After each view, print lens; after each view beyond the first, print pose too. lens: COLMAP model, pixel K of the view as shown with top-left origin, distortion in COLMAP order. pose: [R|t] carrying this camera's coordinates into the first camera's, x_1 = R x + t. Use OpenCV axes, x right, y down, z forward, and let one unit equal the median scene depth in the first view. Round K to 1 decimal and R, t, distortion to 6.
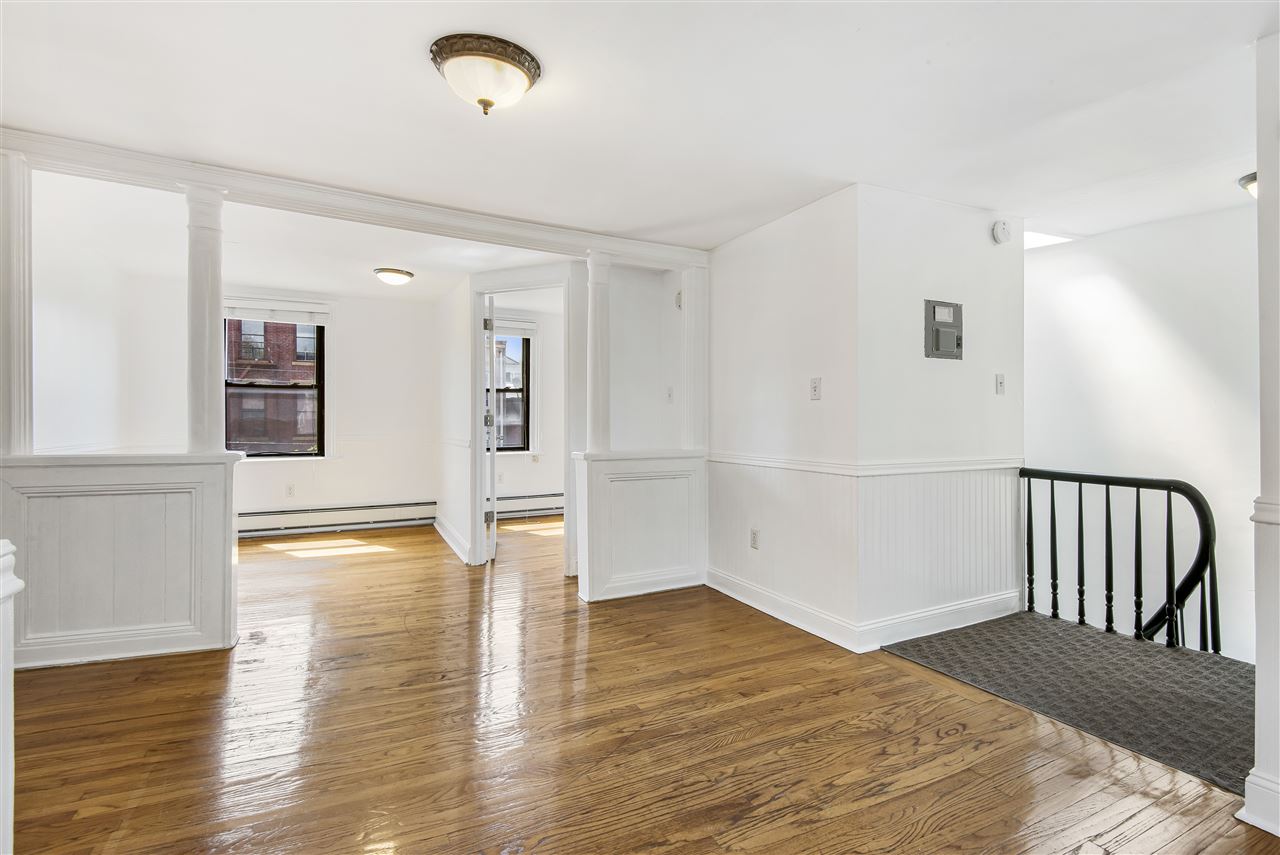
lens RADIAL K [[603.8, 0, 654.6], [0, 603.8, 419.6], [0, 0, 1]] dist [0.033753, -0.000974]
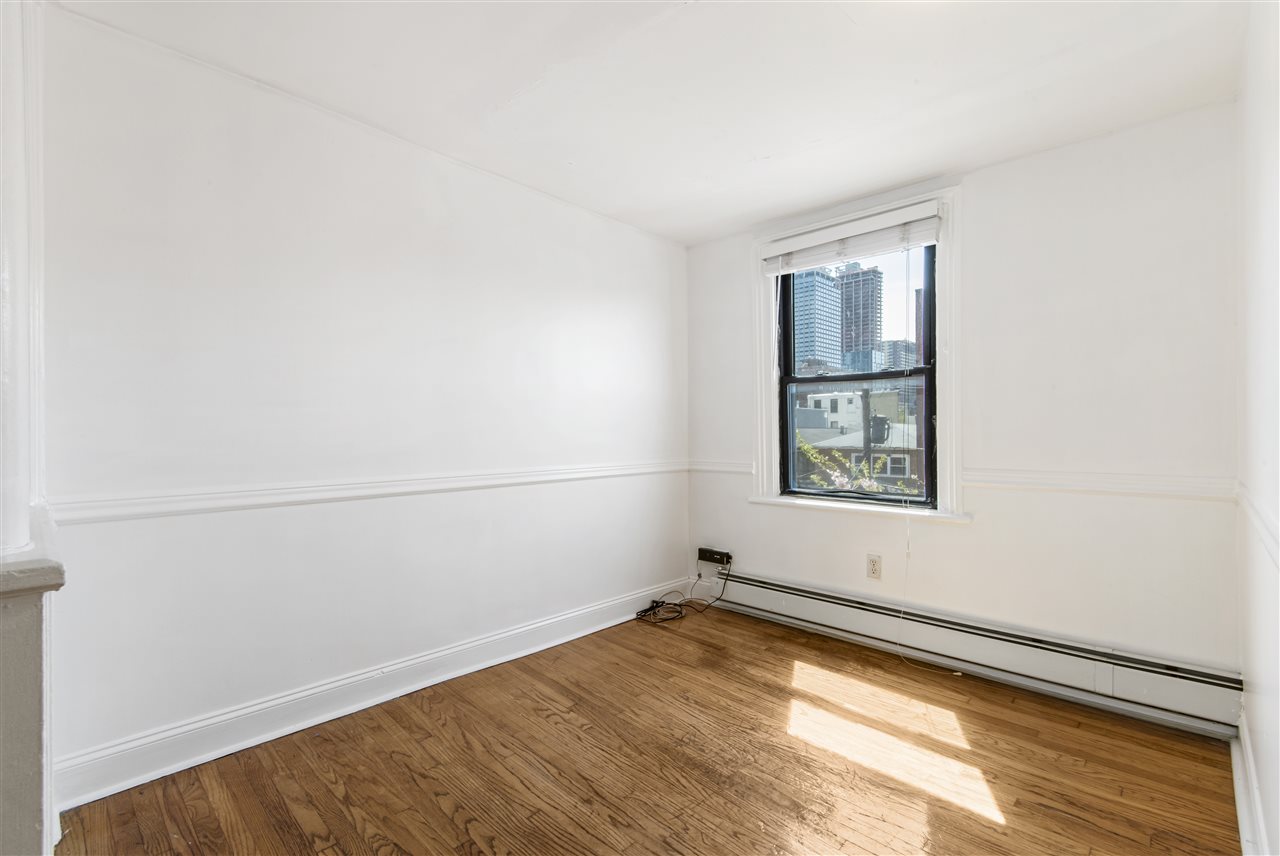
lens RADIAL K [[578.5, 0, 650.6], [0, 578.5, 427.2], [0, 0, 1]] dist [0.001740, -0.000815]
pose [[0.323100, -0.007278, -0.946337, -0.272750], [0.003824, 0.999972, -0.006385, -0.008081], [0.946357, -0.001556, 0.323119, 1.009491]]
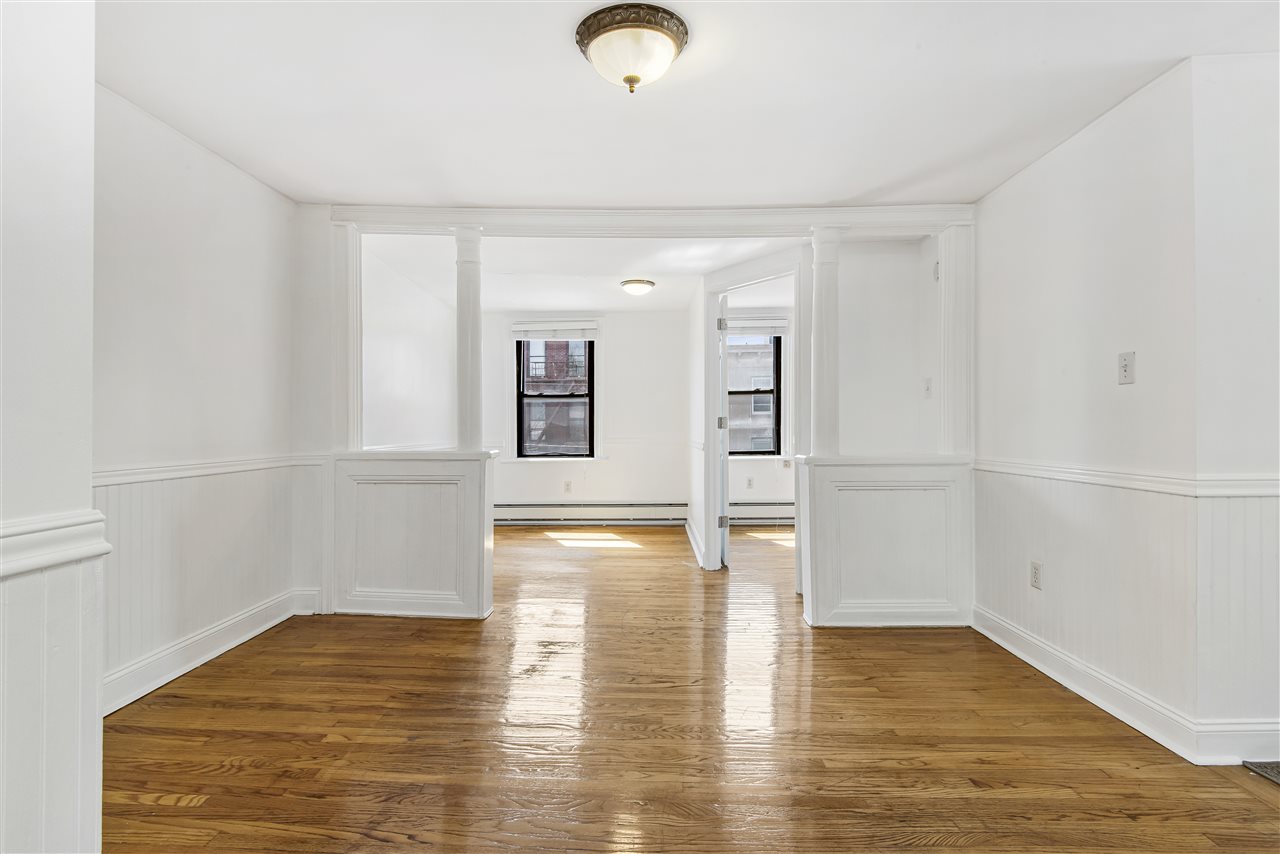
lens RADIAL K [[612.9, 0, 640.0], [0, 612.9, 427.0], [0, 0, 1]] dist [0.057671, -0.035279]
pose [[0.879108, -0.009687, -0.476525, 0.106363], [0.011274, 0.999936, 0.000471, 0.008362], [0.476490, -0.005787, 0.879161, 0.092794]]
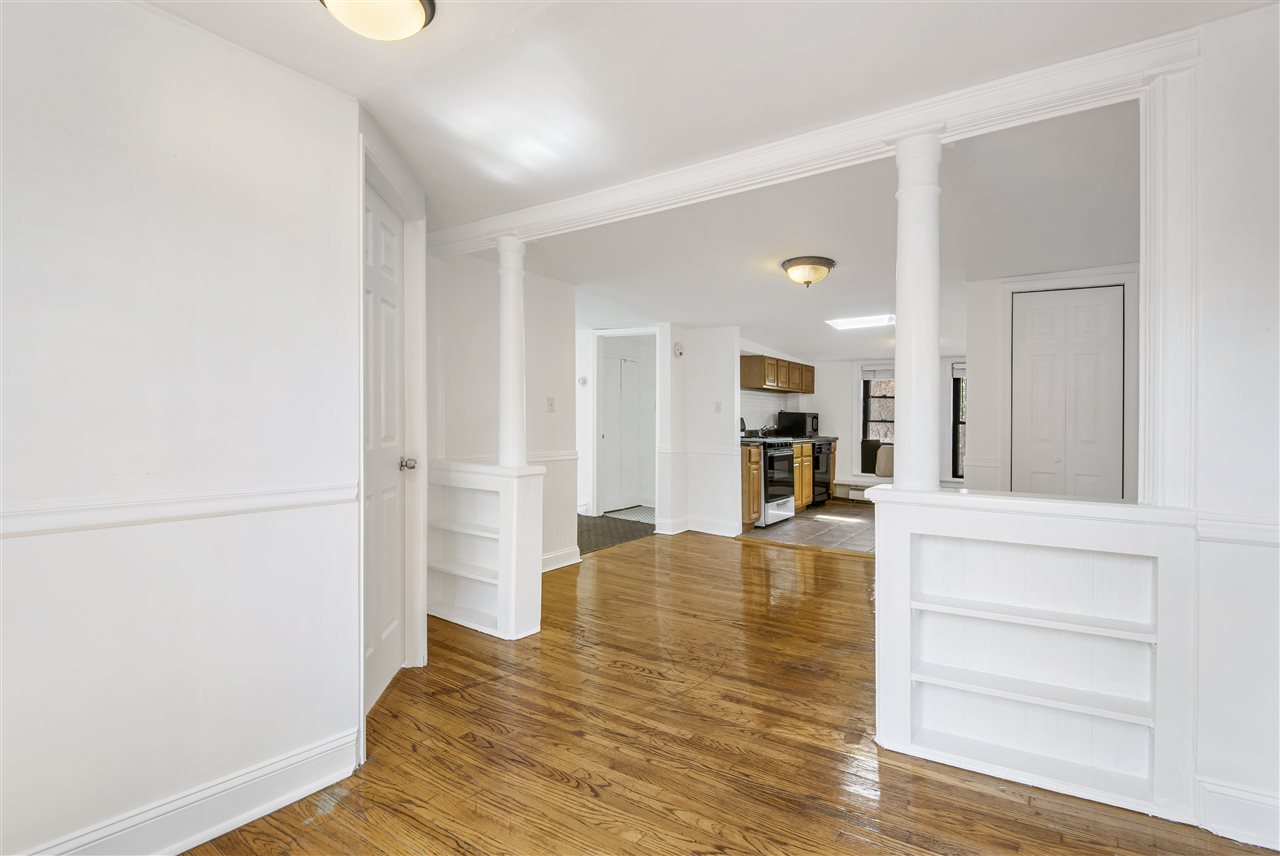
lens RADIAL K [[592.3, 0, 598.1], [0, 592.3, 396.8], [0, 0, 1]] dist [0.000713, -0.000113]
pose [[-0.395928, 0.023766, 0.917974, -1.014973], [-0.019177, 0.999233, -0.034141, -0.021119], [-0.918081, -0.031121, -0.395169, 1.343159]]
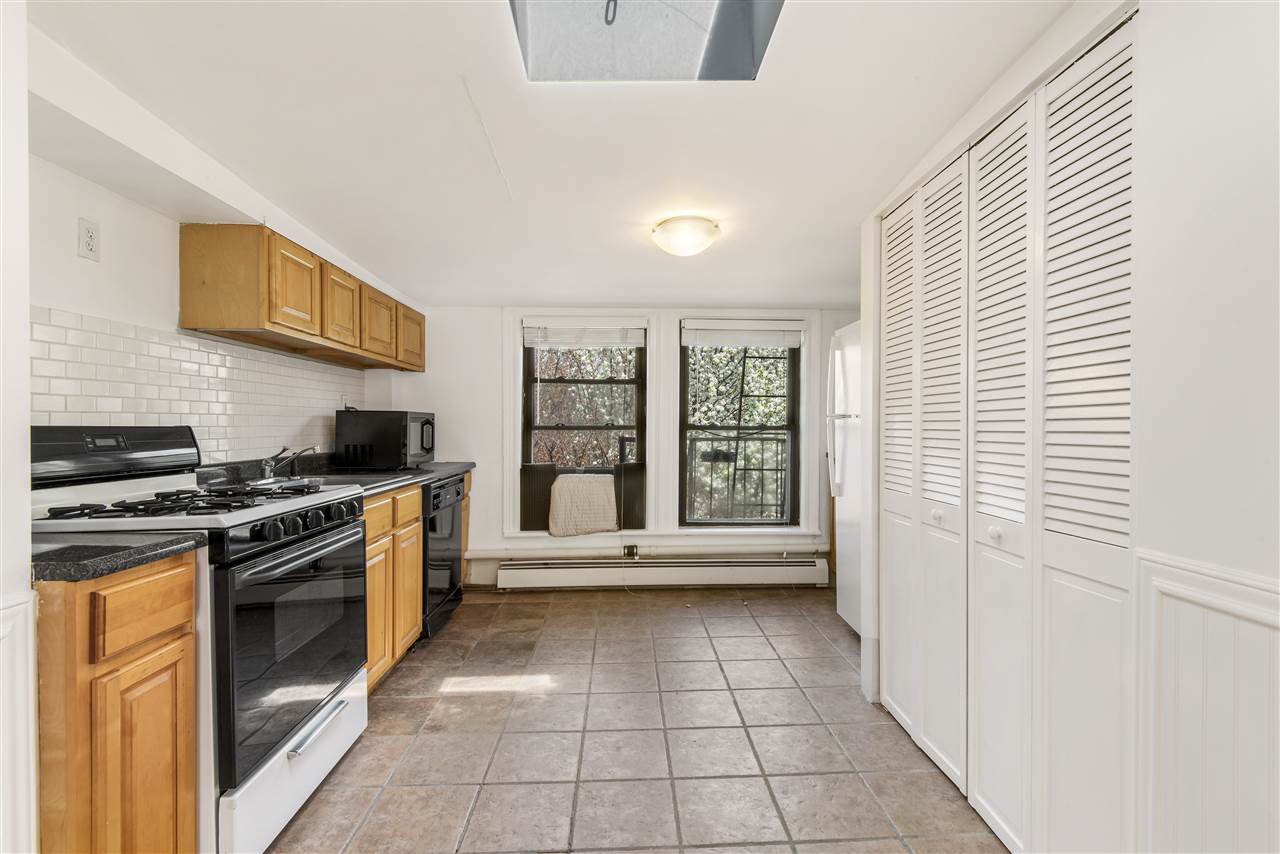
lens RADIAL K [[578.5, 0, 650.6], [0, 578.5, 426.2], [0, 0, 1]] dist [0.001740, -0.000815]
pose [[-0.907494, 0.000143, 0.420066, -0.030345], [-0.000085, 1.000000, -0.000522, -0.027537], [-0.420066, -0.000510, -0.907493, 0.427080]]
